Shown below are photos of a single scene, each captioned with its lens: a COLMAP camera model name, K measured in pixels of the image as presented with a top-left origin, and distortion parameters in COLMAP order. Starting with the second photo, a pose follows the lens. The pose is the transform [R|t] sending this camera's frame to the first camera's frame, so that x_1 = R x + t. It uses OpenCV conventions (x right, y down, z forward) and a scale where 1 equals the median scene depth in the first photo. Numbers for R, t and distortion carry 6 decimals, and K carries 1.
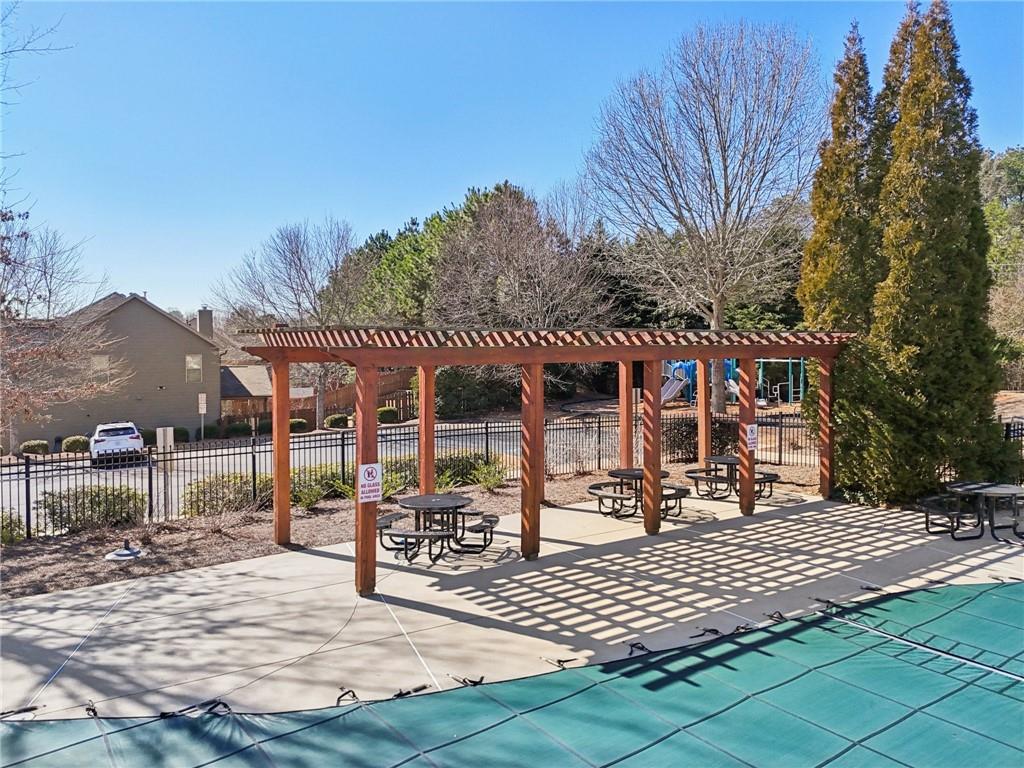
lens RADIAL K [[769.1, 0, 516.2], [0, 769.1, 354.0], [0, 0, 1]] dist [0.076537, -0.094079]
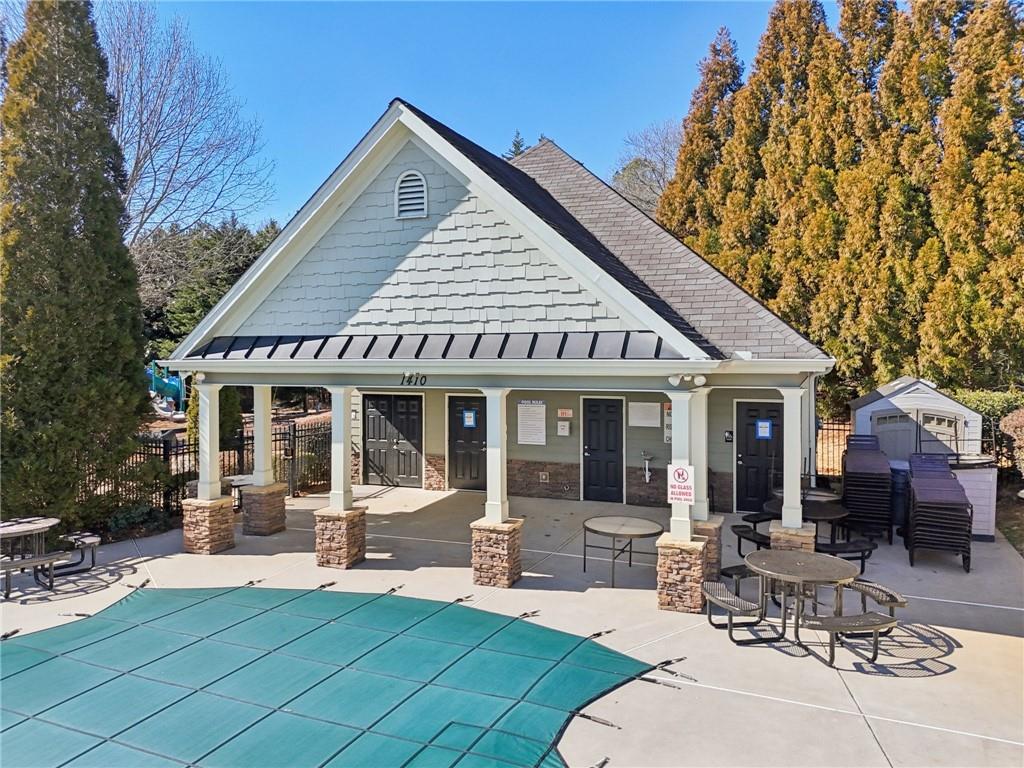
lens RADIAL K [[769.1, 0, 516.2], [0, 769.1, 354.0], [0, 0, 1]] dist [0.076537, -0.094079]
pose [[0.881714, -0.001621, 0.471782, 0.539153], [0.005381, 0.999964, -0.006620, -0.002959], [-0.471754, 0.008376, 0.881690, 0.010629]]
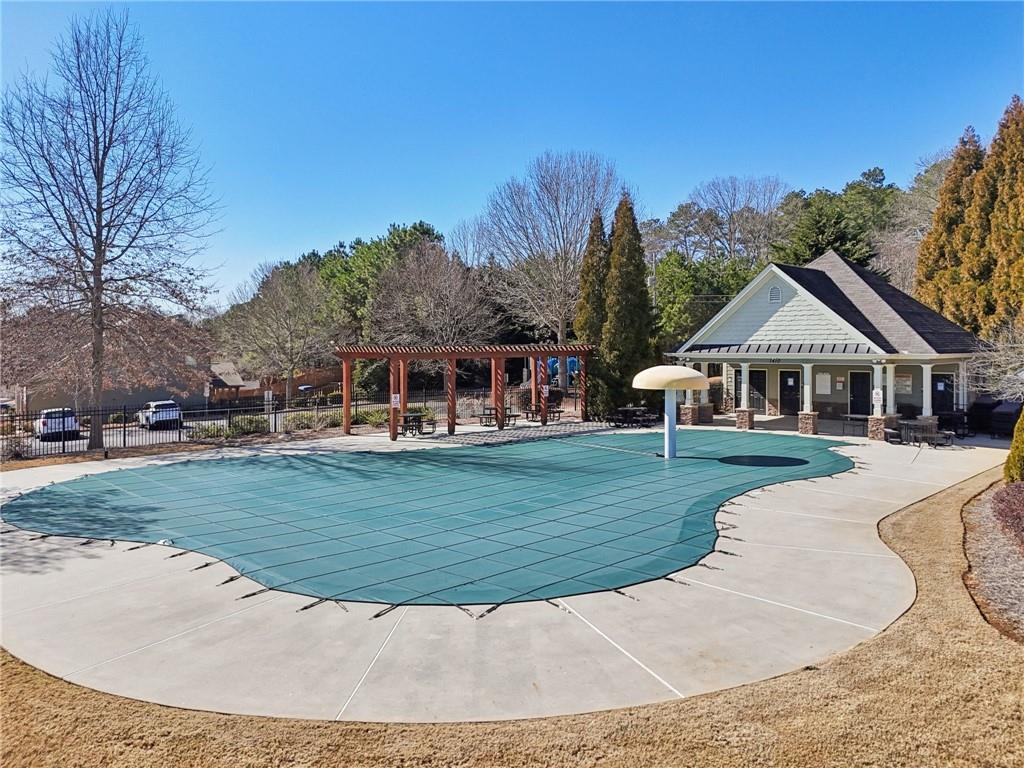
lens RADIAL K [[769.1, 0, 516.2], [0, 769.1, 354.0], [0, 0, 1]] dist [0.076537, -0.094079]
pose [[0.992088, -0.002671, 0.125520, -0.060070], [0.002405, 0.999995, 0.002267, -0.007192], [-0.125525, -0.001947, 0.992089, -1.097930]]
